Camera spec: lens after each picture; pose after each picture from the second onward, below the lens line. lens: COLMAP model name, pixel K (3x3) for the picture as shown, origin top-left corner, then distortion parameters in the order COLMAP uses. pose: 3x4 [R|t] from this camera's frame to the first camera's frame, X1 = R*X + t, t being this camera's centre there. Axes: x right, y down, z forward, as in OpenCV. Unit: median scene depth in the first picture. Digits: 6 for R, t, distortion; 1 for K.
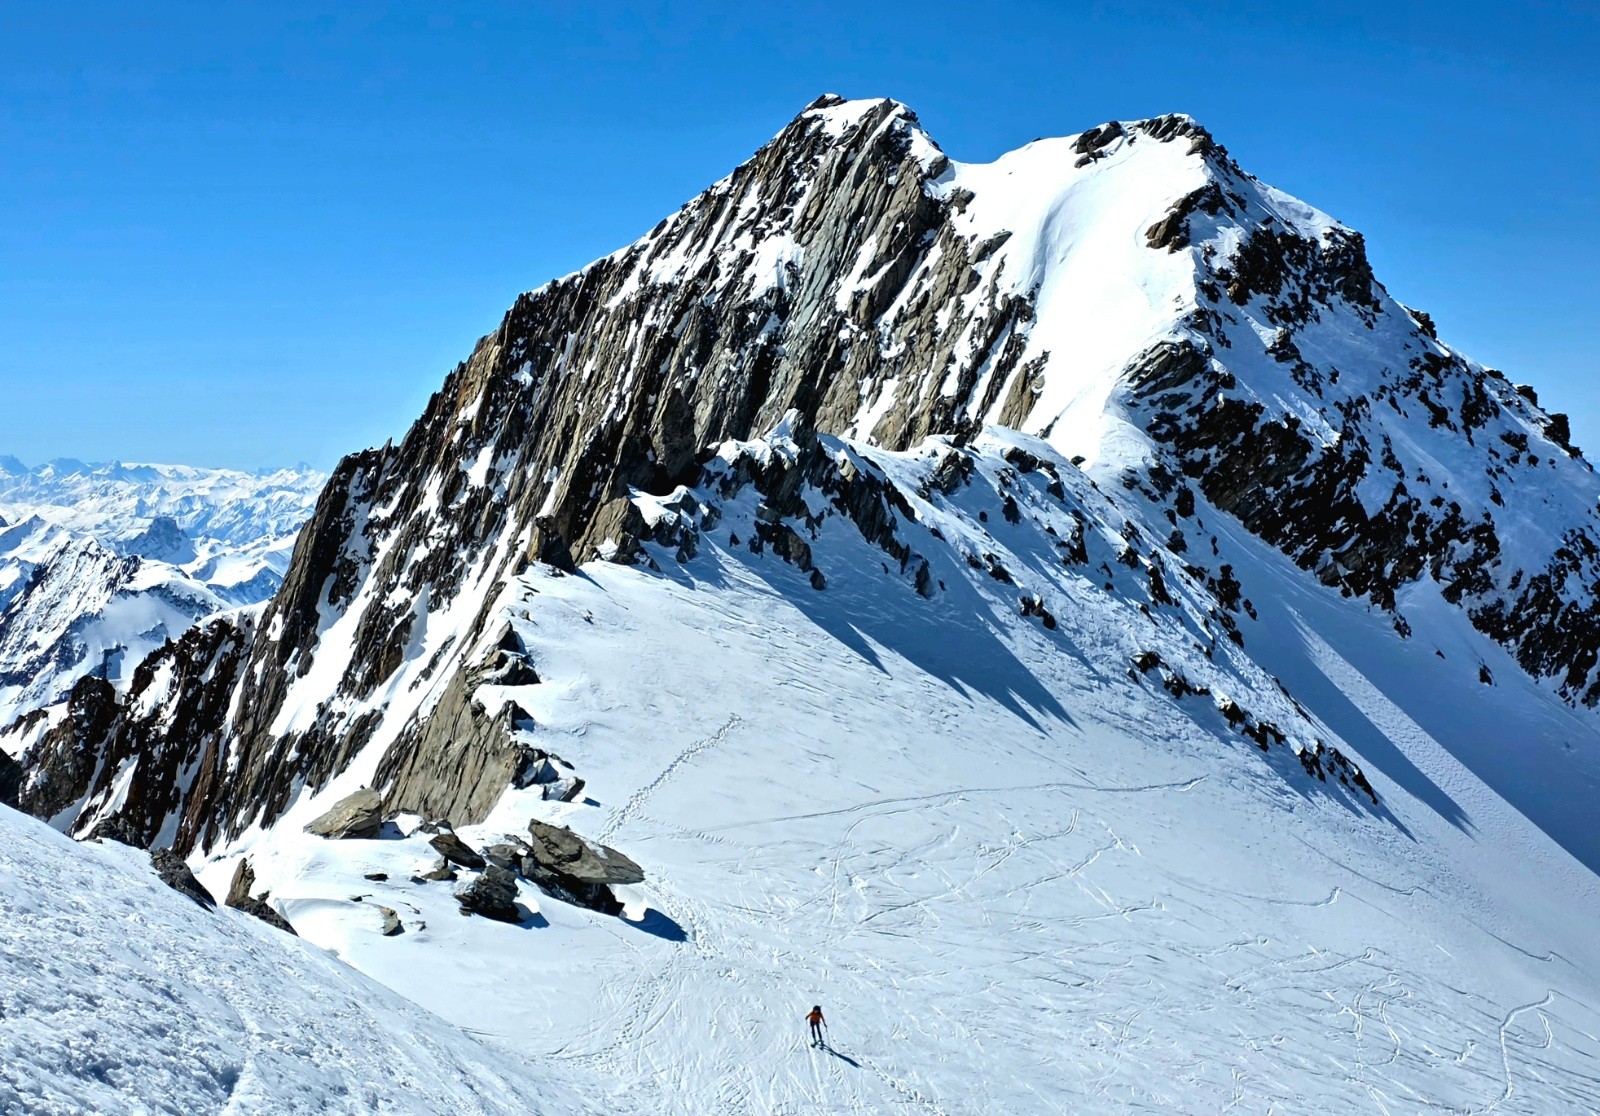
lens RADIAL K [[2474.4, 0, 780.8], [0, 2474.4, 557.6], [0, 0, 1]] dist [0.287929, -1.520320]
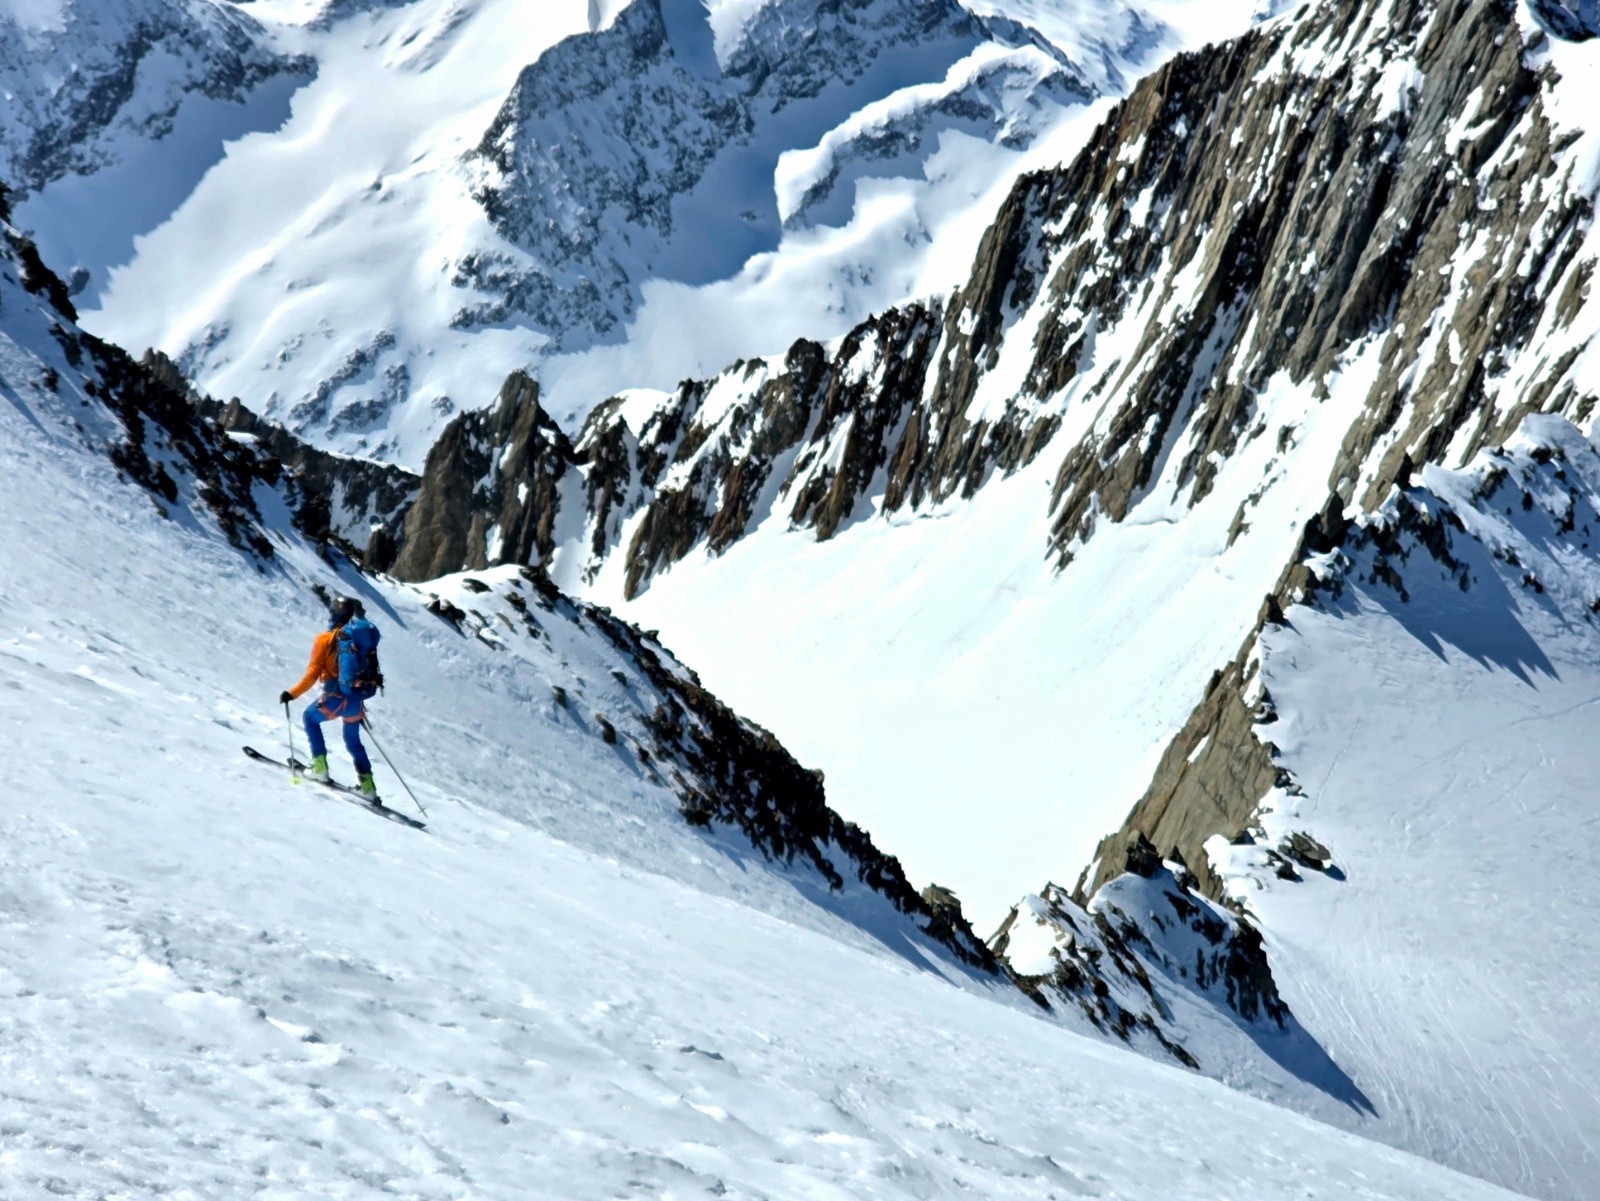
lens RADIAL K [[3531.5, 0, 826.0], [0, 3531.5, 564.0], [0, 0, 1]] dist [-0.069358, 1.356829]
pose [[0.987644, 0.056813, -0.146055, -0.013446], [-0.020087, 0.970179, 0.241555, -0.298943], [0.155423, -0.235637, 0.959333, -0.752154]]
